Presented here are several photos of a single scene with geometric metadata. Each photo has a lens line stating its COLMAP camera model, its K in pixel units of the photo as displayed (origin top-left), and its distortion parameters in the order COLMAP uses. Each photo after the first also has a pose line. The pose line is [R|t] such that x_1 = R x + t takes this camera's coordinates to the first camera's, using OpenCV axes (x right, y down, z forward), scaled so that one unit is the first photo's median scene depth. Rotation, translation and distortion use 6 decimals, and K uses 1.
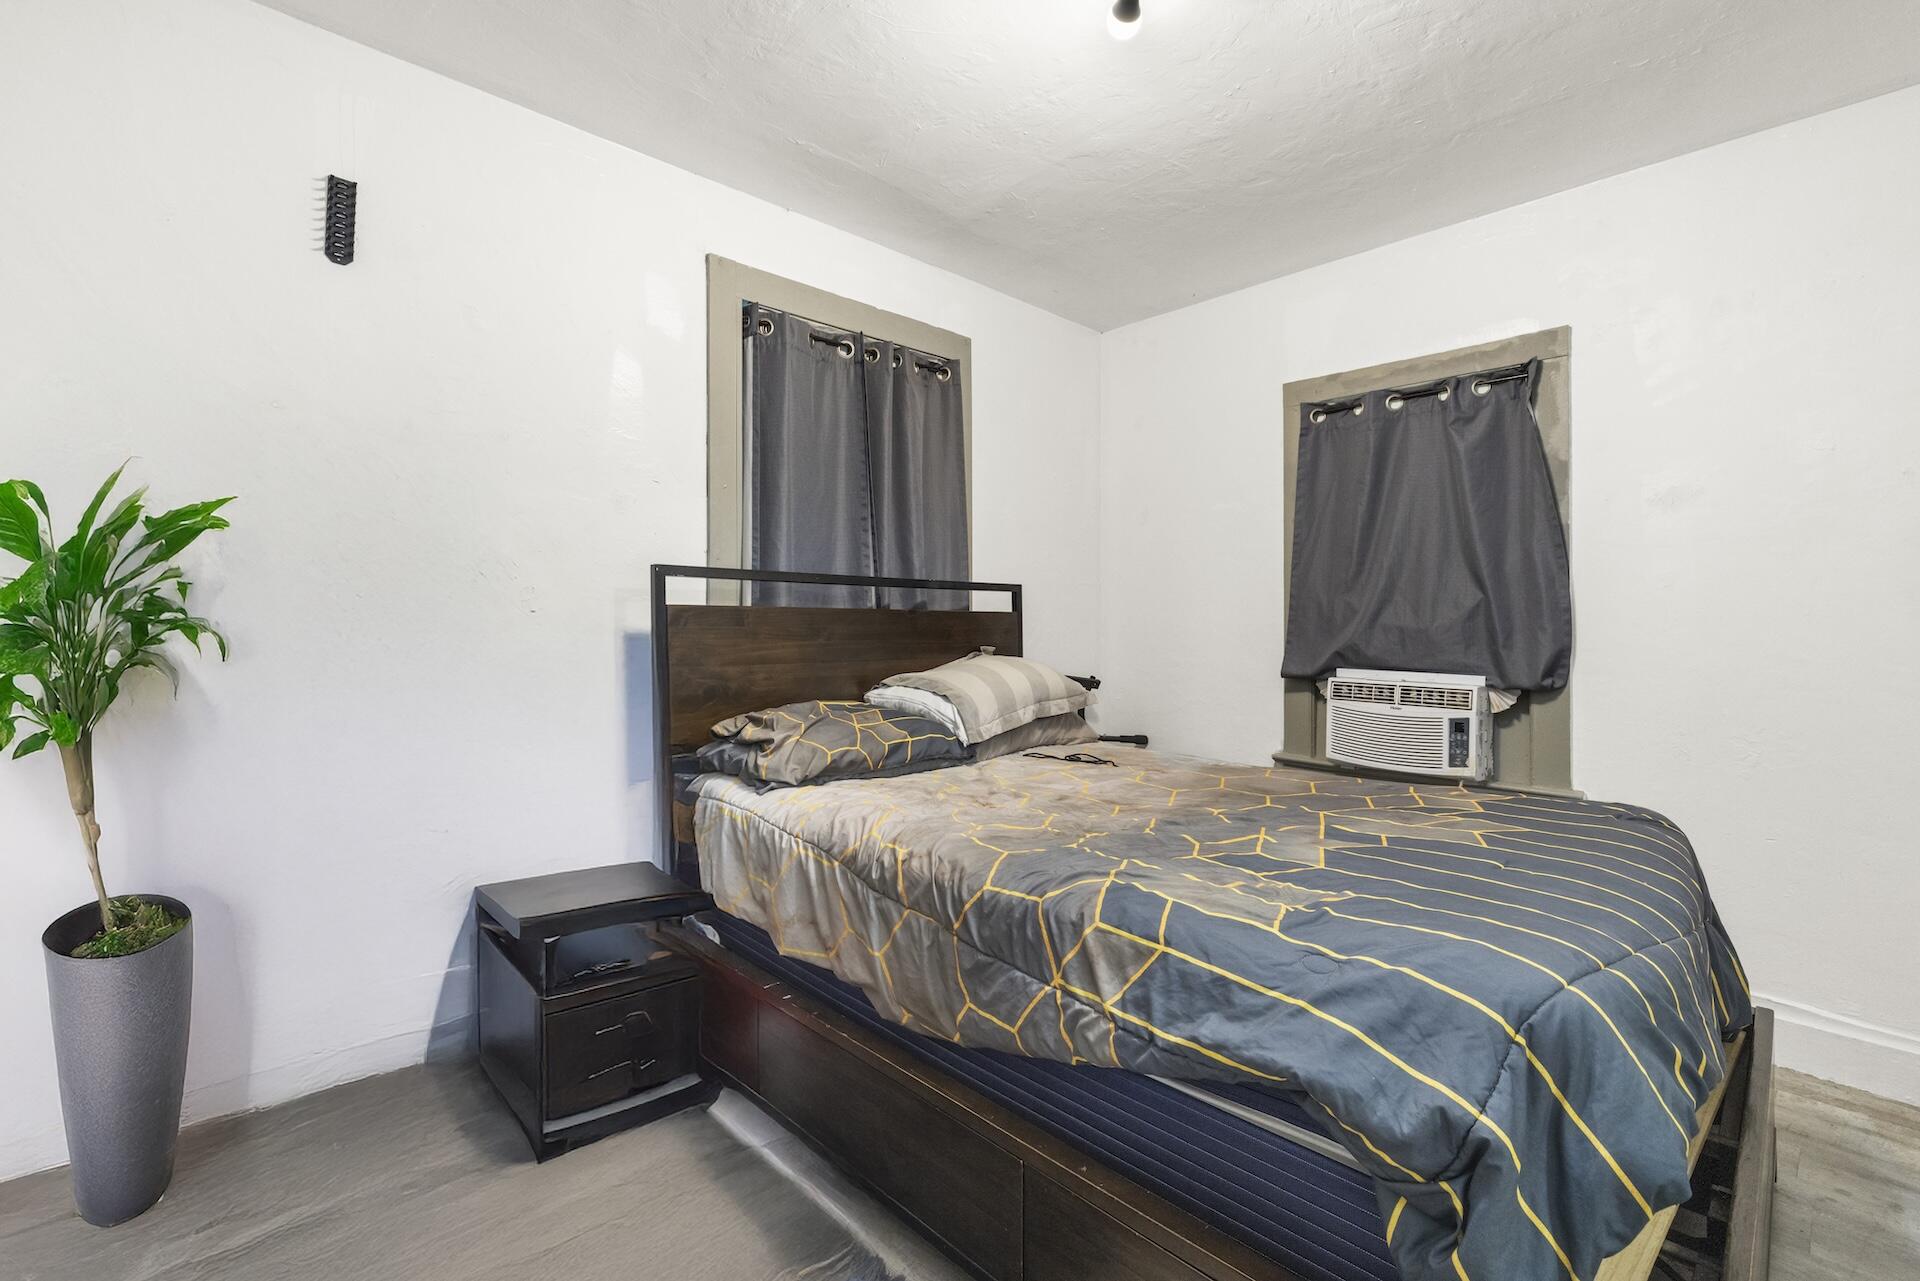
lens RADIAL K [[810.5, 0, 962.1], [0, 810.5, 641.4], [0, 0, 1]] dist [0.000106, 0.000319]
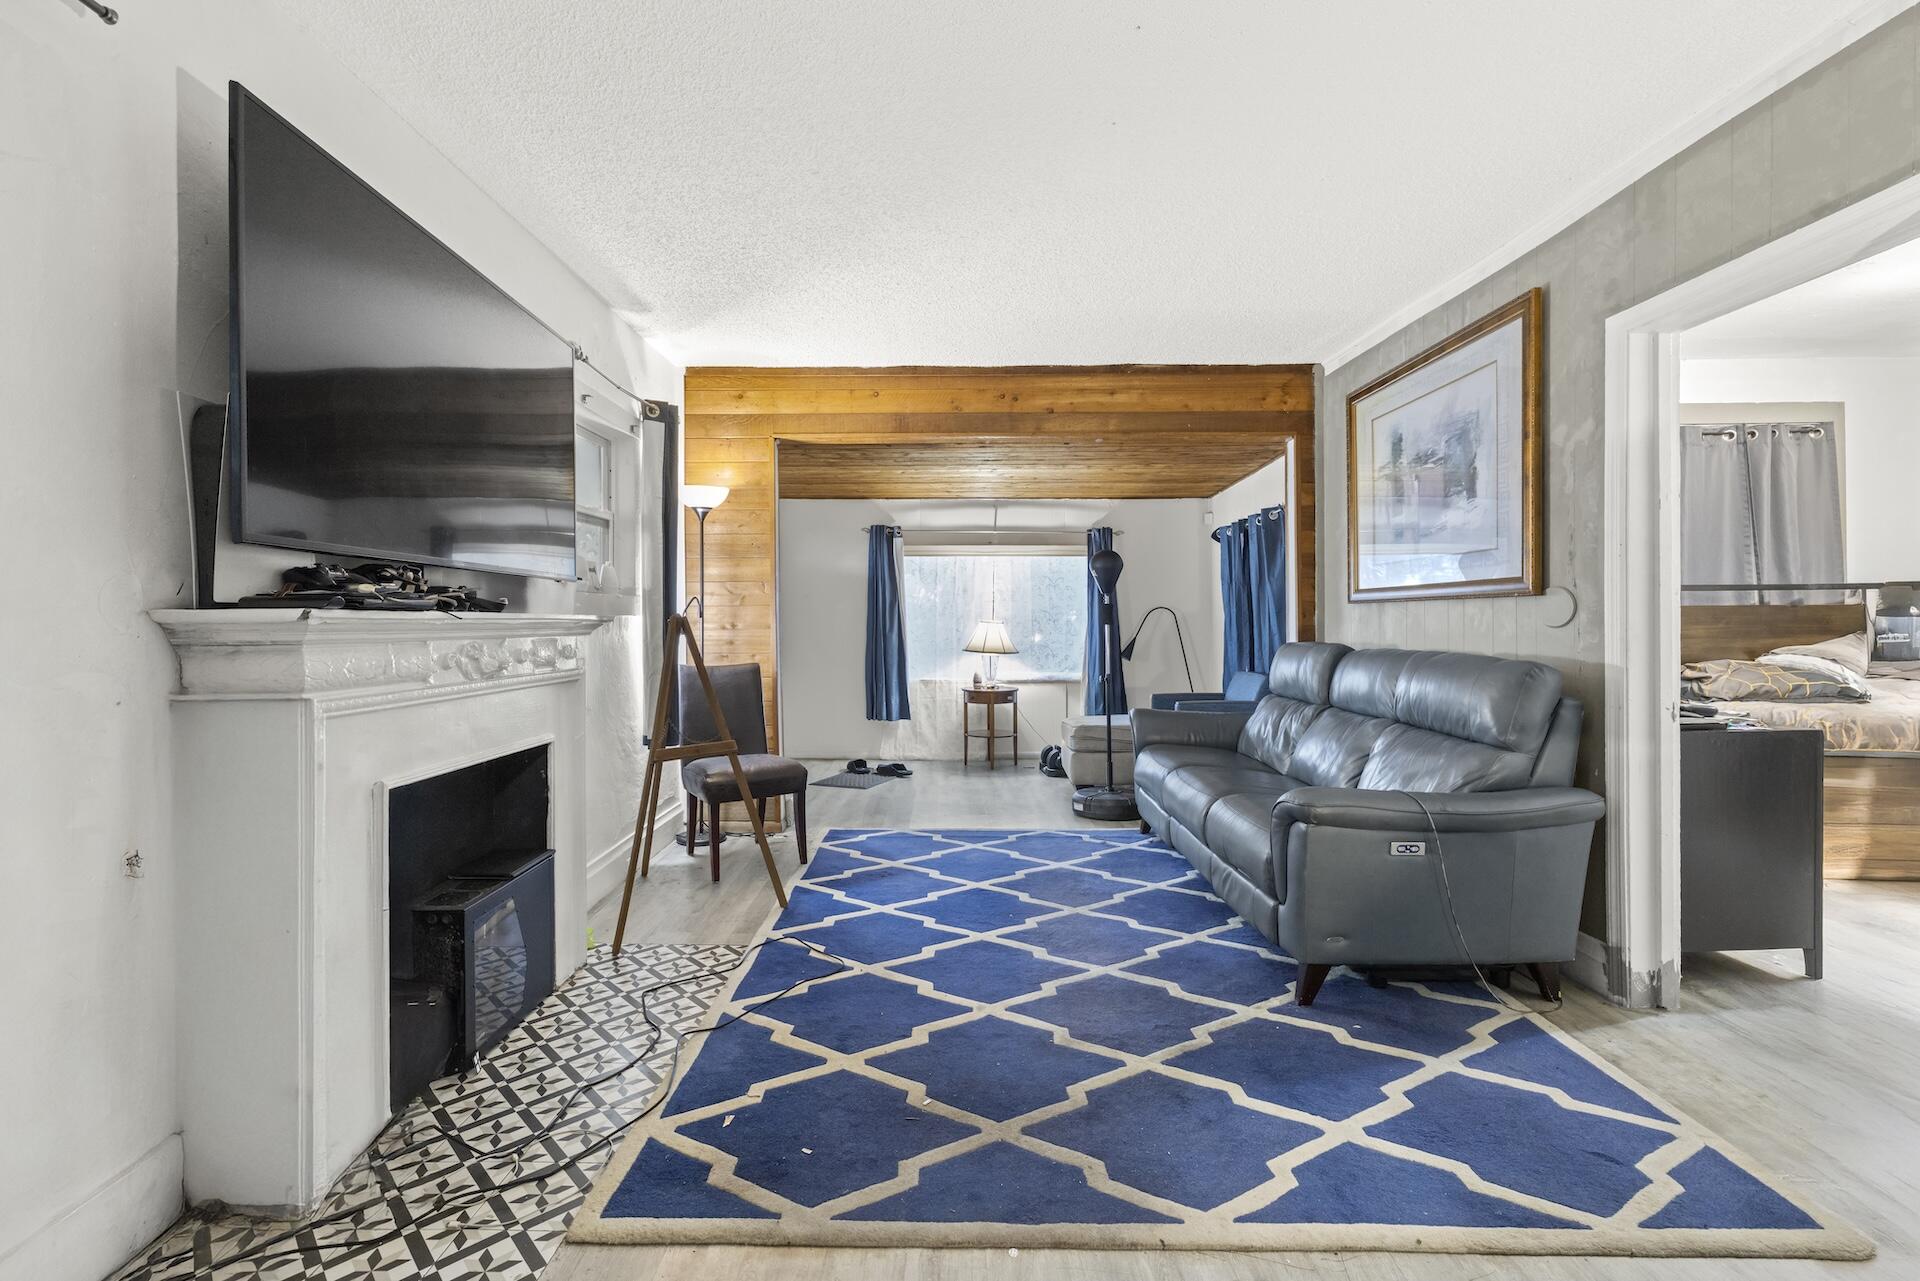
lens RADIAL K [[810.5, 0, 954.4], [0, 810.5, 640.5], [0, 0, 1]] dist [0.000106, 0.000319]
pose [[0.719435, 0.002383, -0.694556, -0.133756], [-0.000865, 0.999996, 0.002534, 0.023548], [0.694559, -0.001222, 0.719434, -1.133639]]
